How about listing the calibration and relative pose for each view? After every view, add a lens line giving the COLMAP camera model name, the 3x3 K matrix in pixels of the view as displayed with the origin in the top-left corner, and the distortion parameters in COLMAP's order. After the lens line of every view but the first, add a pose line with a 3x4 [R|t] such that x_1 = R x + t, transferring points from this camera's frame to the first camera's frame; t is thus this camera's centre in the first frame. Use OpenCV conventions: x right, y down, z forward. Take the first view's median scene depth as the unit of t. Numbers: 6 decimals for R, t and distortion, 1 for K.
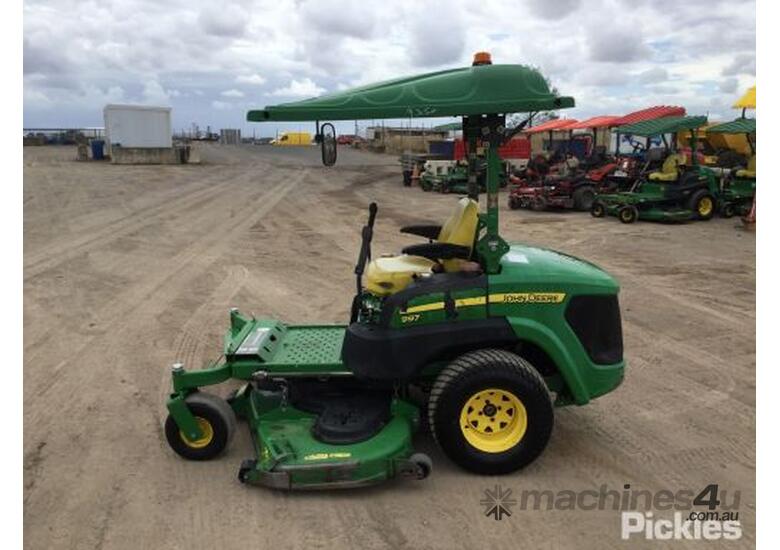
lens RADIAL K [[656.0, 0, 390.0], [0, 656.0, 275.0], [0, 0, 1]] dist [0.112332, -0.180953]
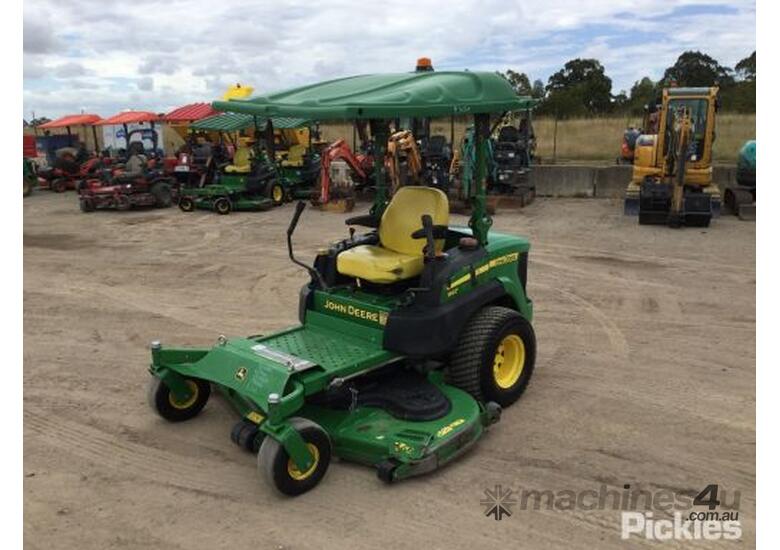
lens RADIAL K [[656.0, 0, 390.0], [0, 656.0, 275.0], [0, 0, 1]] dist [0.112332, -0.180953]
pose [[0.694067, -0.163769, 0.701036, -0.319893], [0.159373, 0.984573, 0.072218, -0.024141], [-0.702048, 0.061602, 0.709460, 0.103623]]
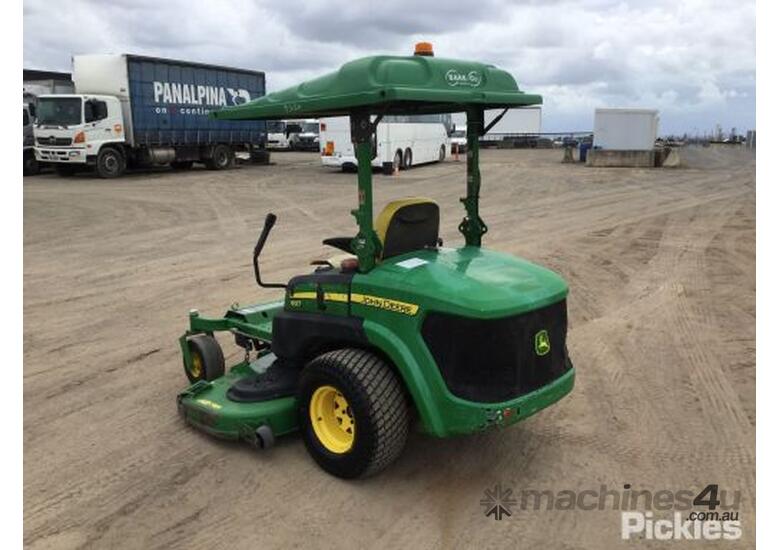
lens RADIAL K [[656.0, 0, 390.0], [0, 656.0, 275.0], [0, 0, 1]] dist [0.112332, -0.180953]
pose [[0.723210, 0.141409, -0.675996, 0.327149], [-0.144857, 0.988100, 0.051722, -0.021486], [0.675266, 0.060517, 0.735088, 0.122529]]
